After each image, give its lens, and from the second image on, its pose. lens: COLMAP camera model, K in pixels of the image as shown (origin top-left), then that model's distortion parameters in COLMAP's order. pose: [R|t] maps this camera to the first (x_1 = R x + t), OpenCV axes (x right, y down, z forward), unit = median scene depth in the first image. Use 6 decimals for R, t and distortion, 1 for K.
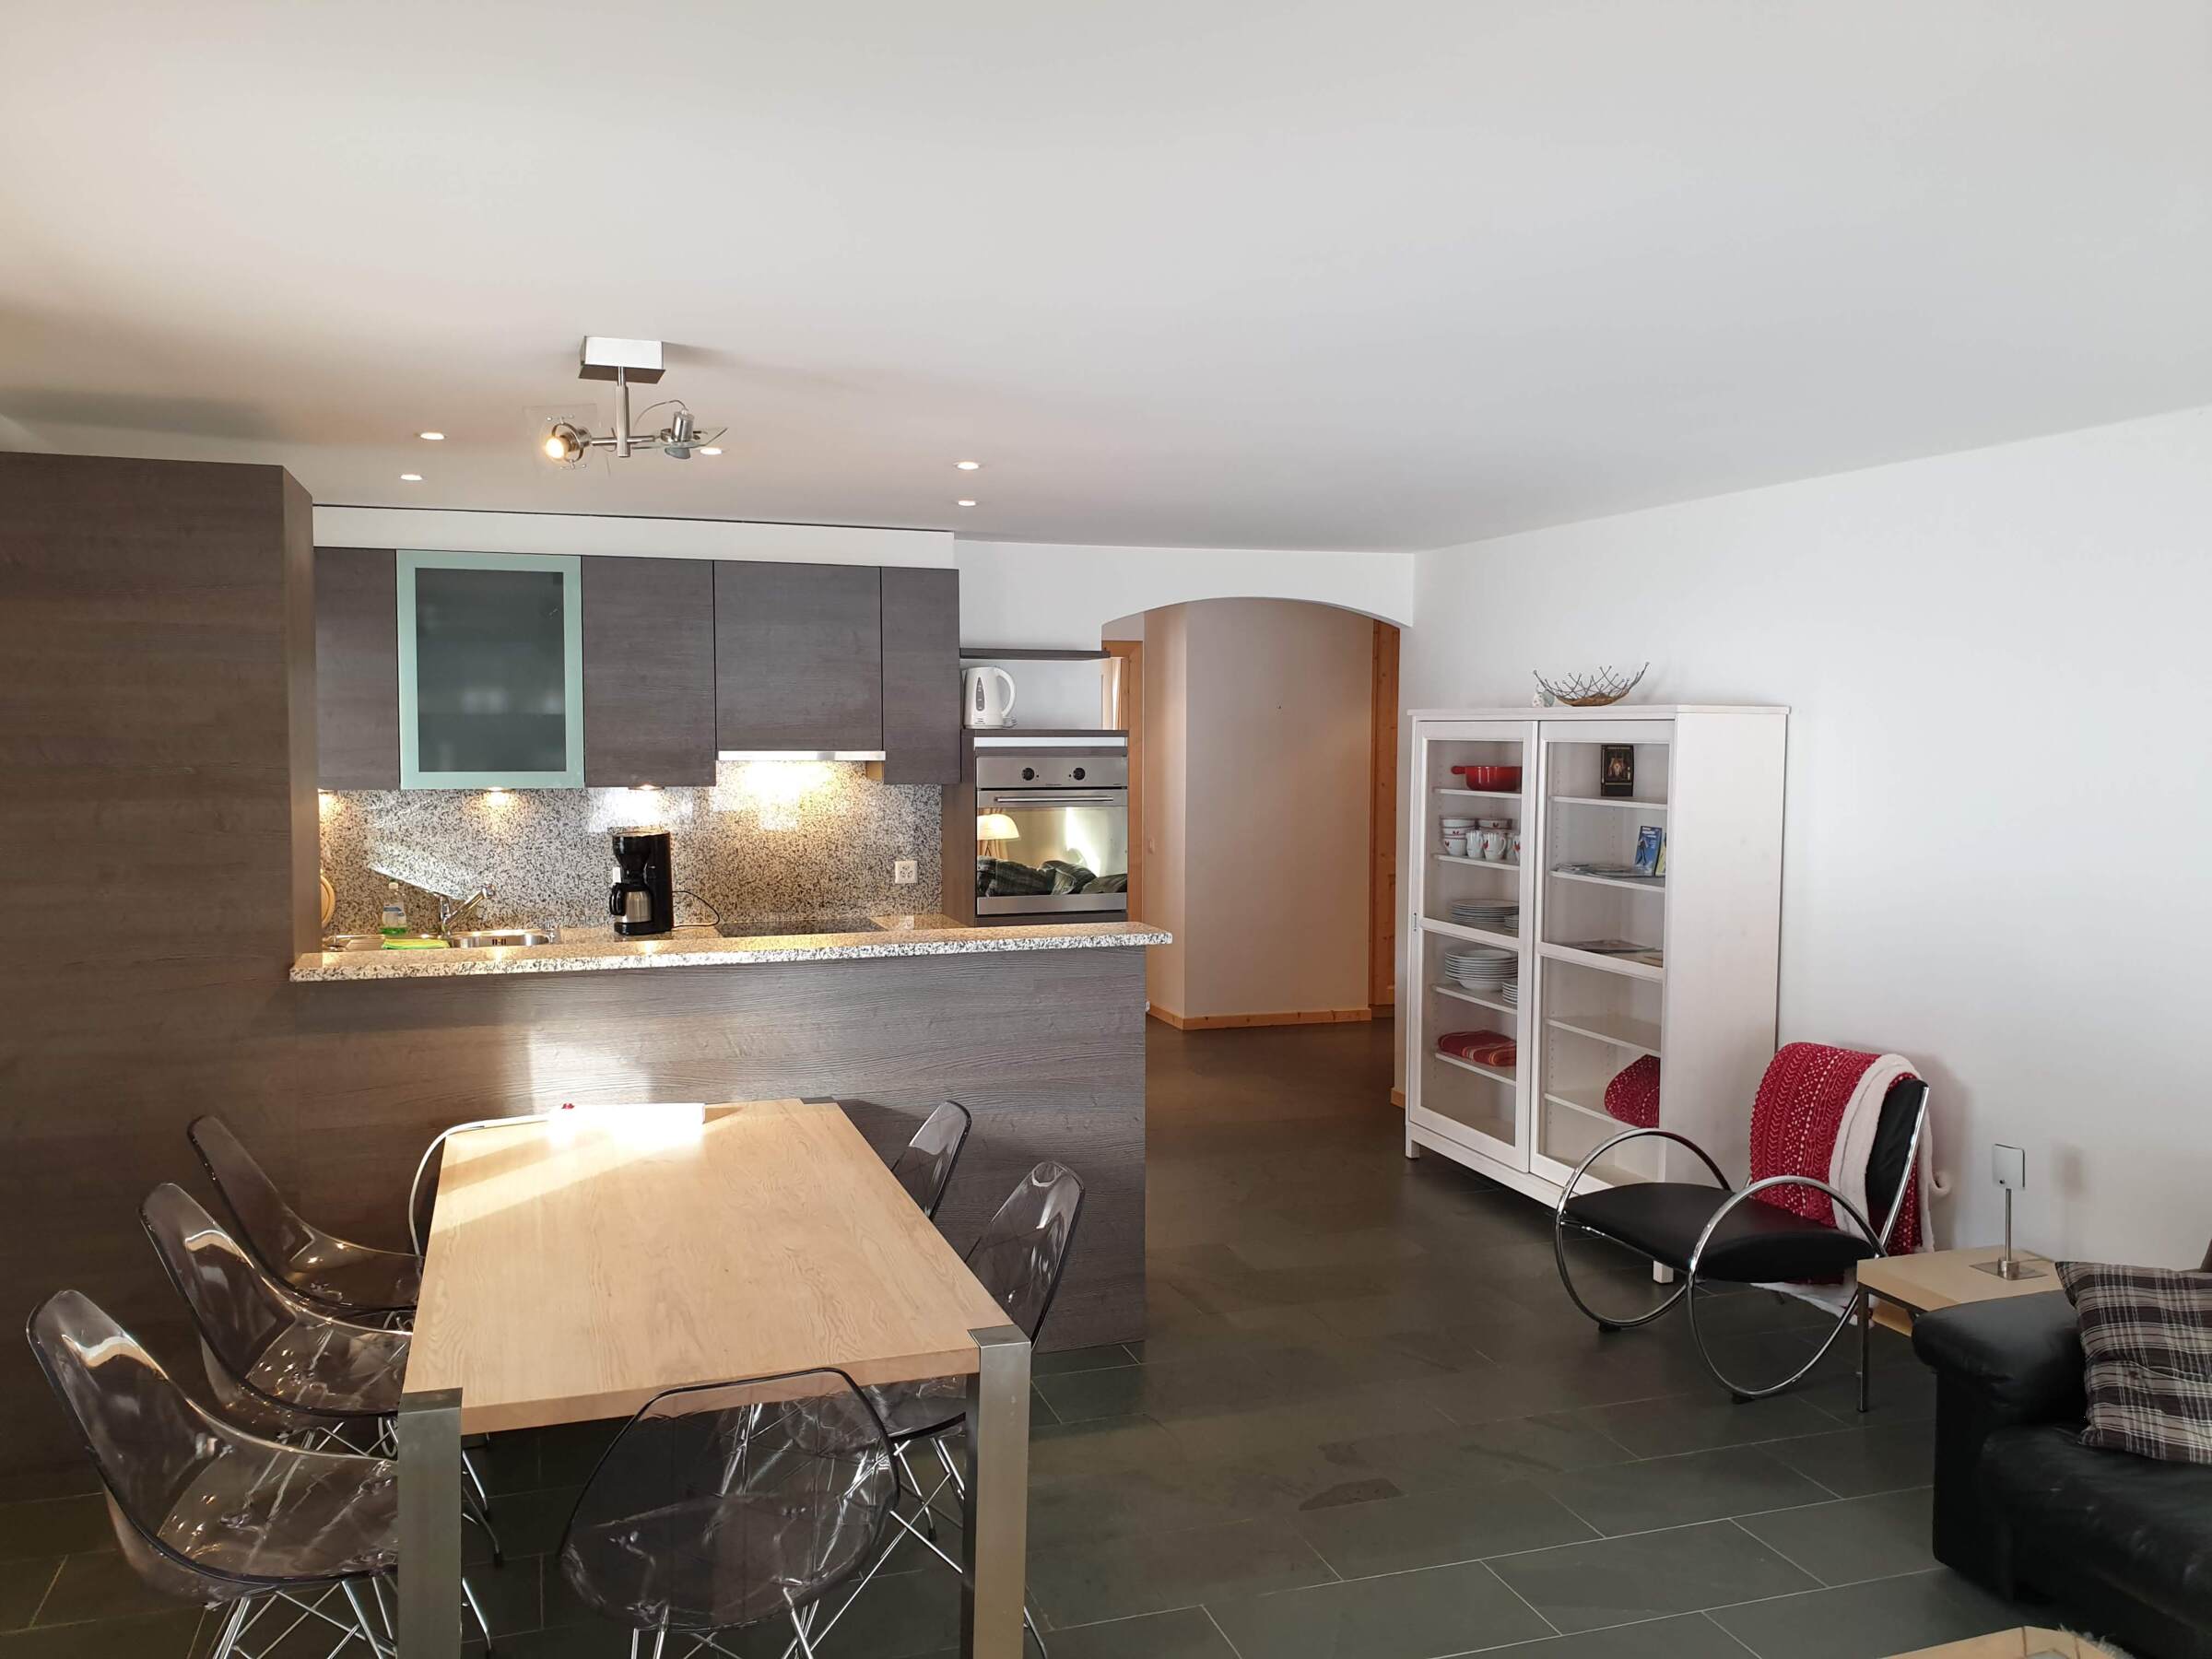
lens RADIAL K [[1680.0, 0, 1106.0], [0, 1680.0, 829.5], [0, 0, 1]] dist [0.000799, -0.001801]
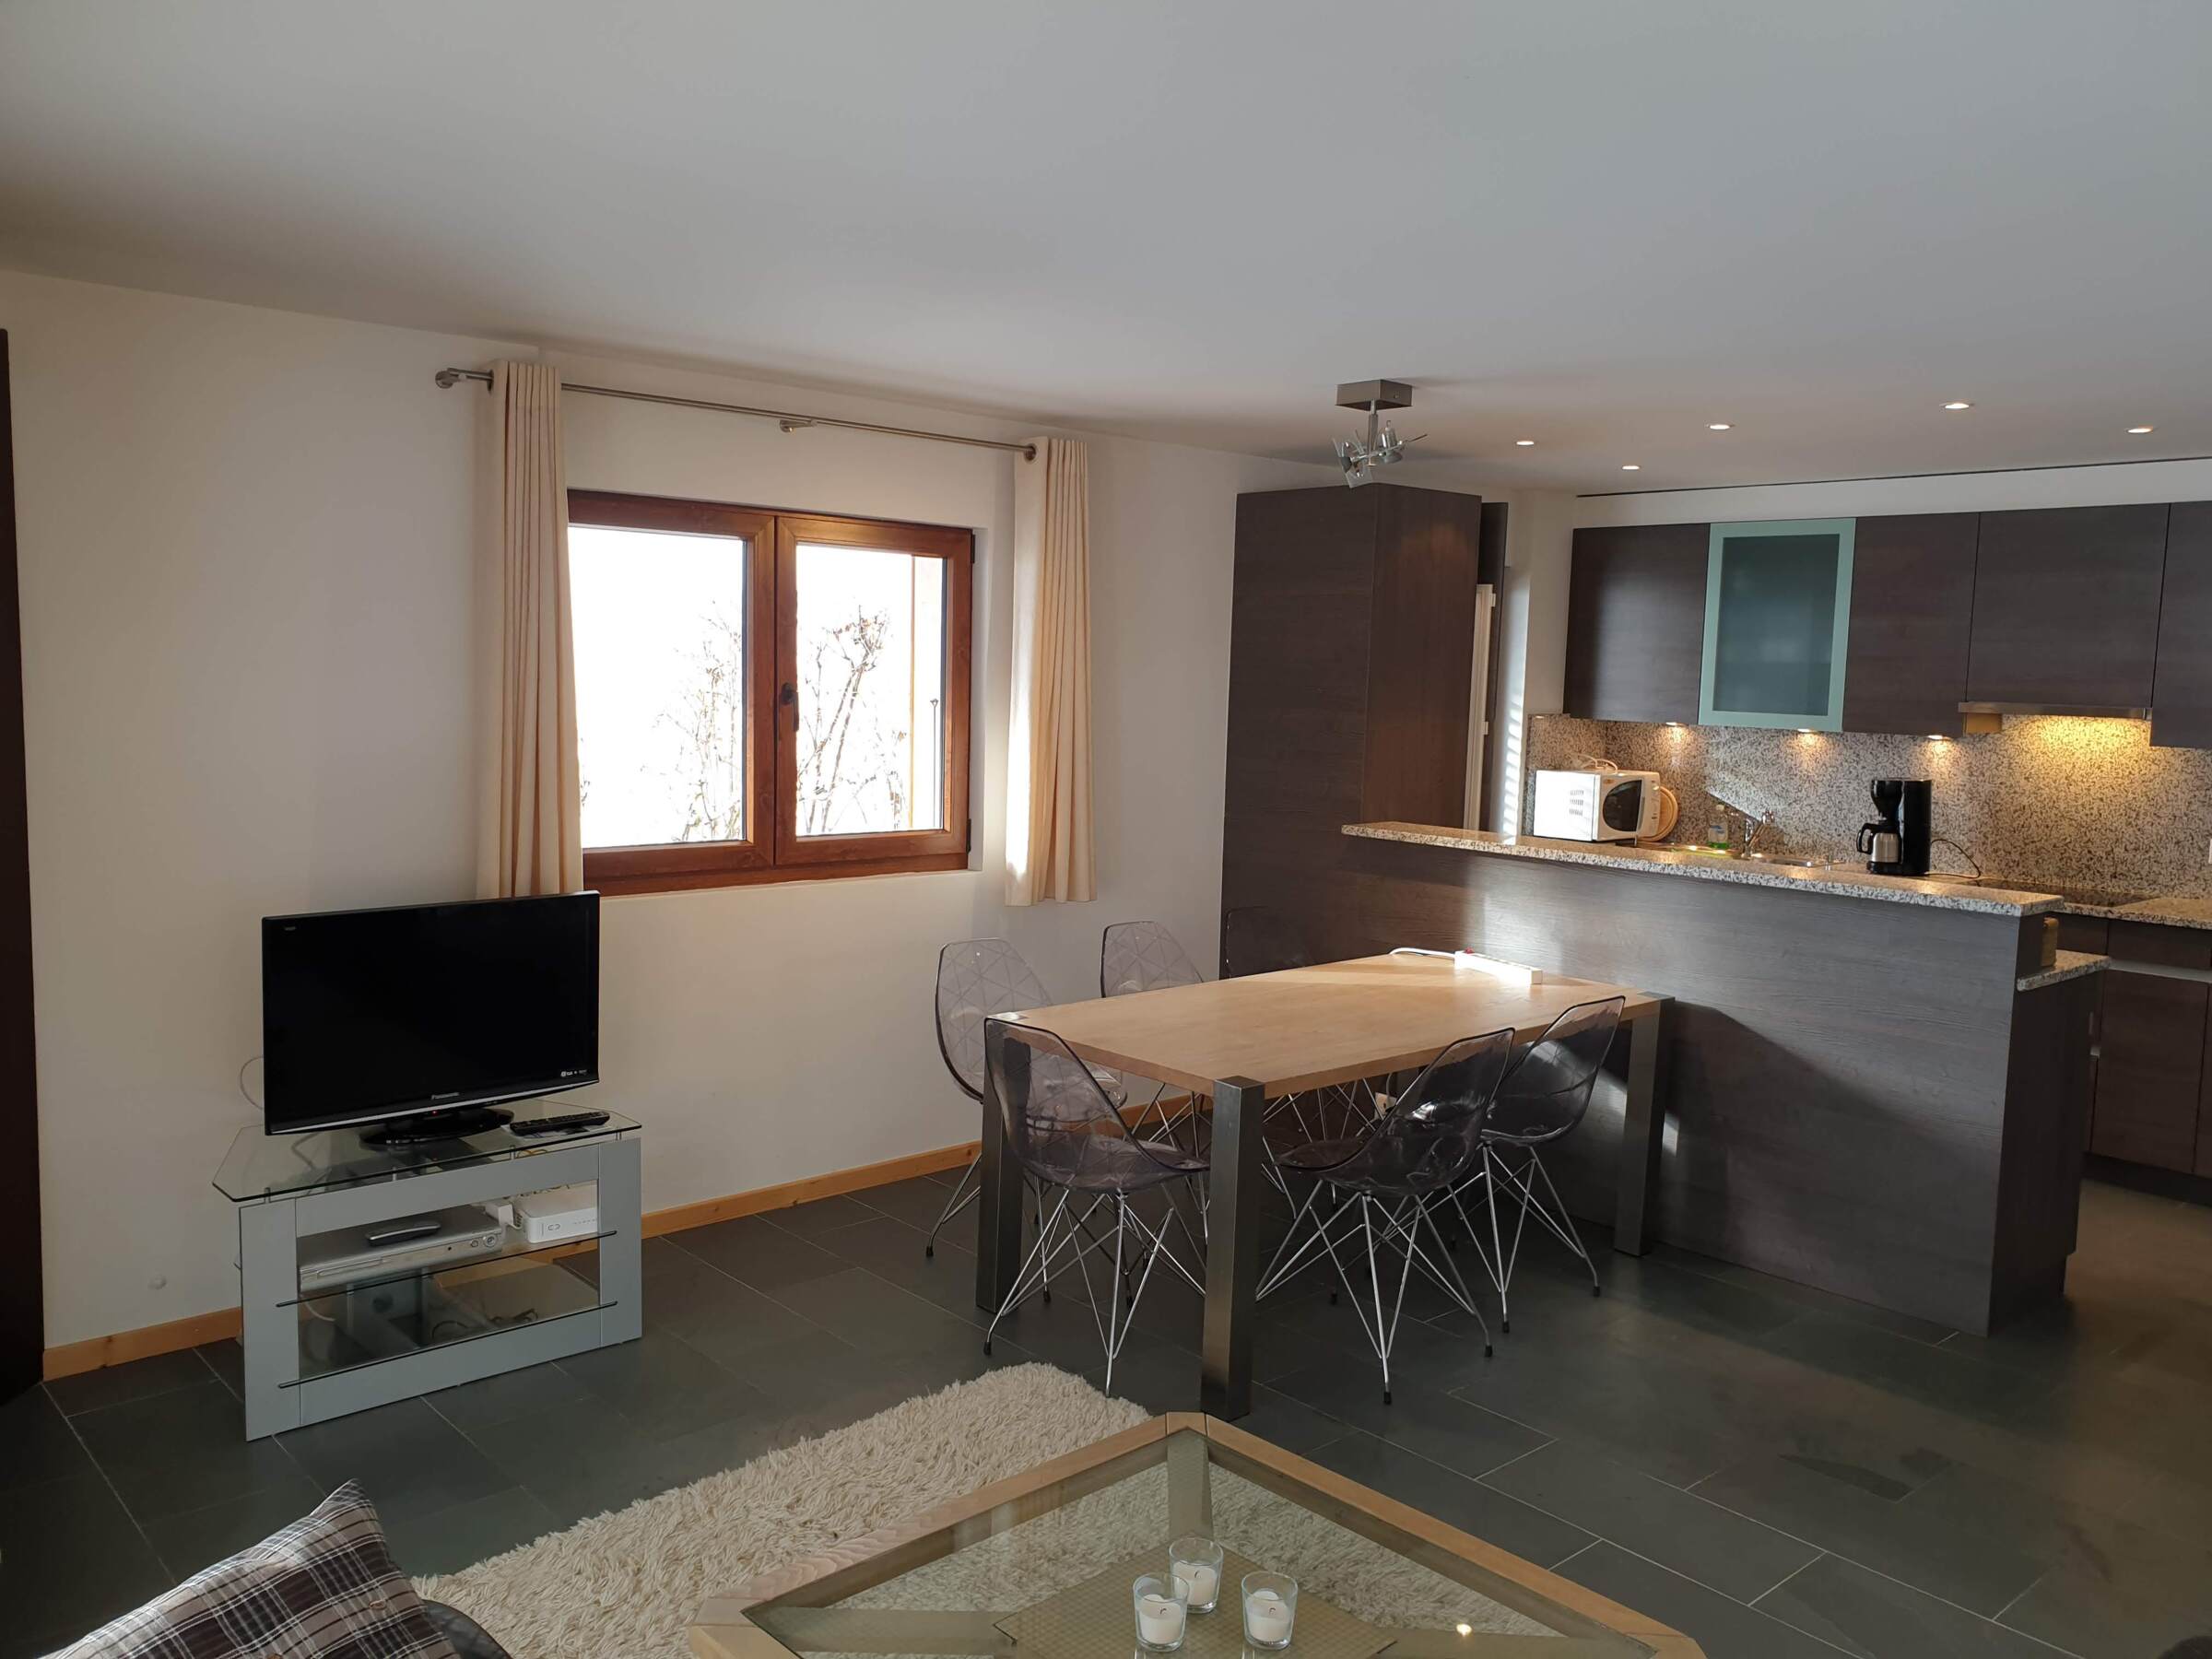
lens RADIAL K [[1680.0, 0, 1106.0], [0, 1680.0, 829.5], [0, 0, 1]] dist [0.000799, -0.001801]
pose [[0.403913, 0.103340, -0.908942, 0.483154], [-0.082017, 0.993688, 0.076529, -0.006244], [0.911113, 0.043638, 0.409839, 0.120497]]
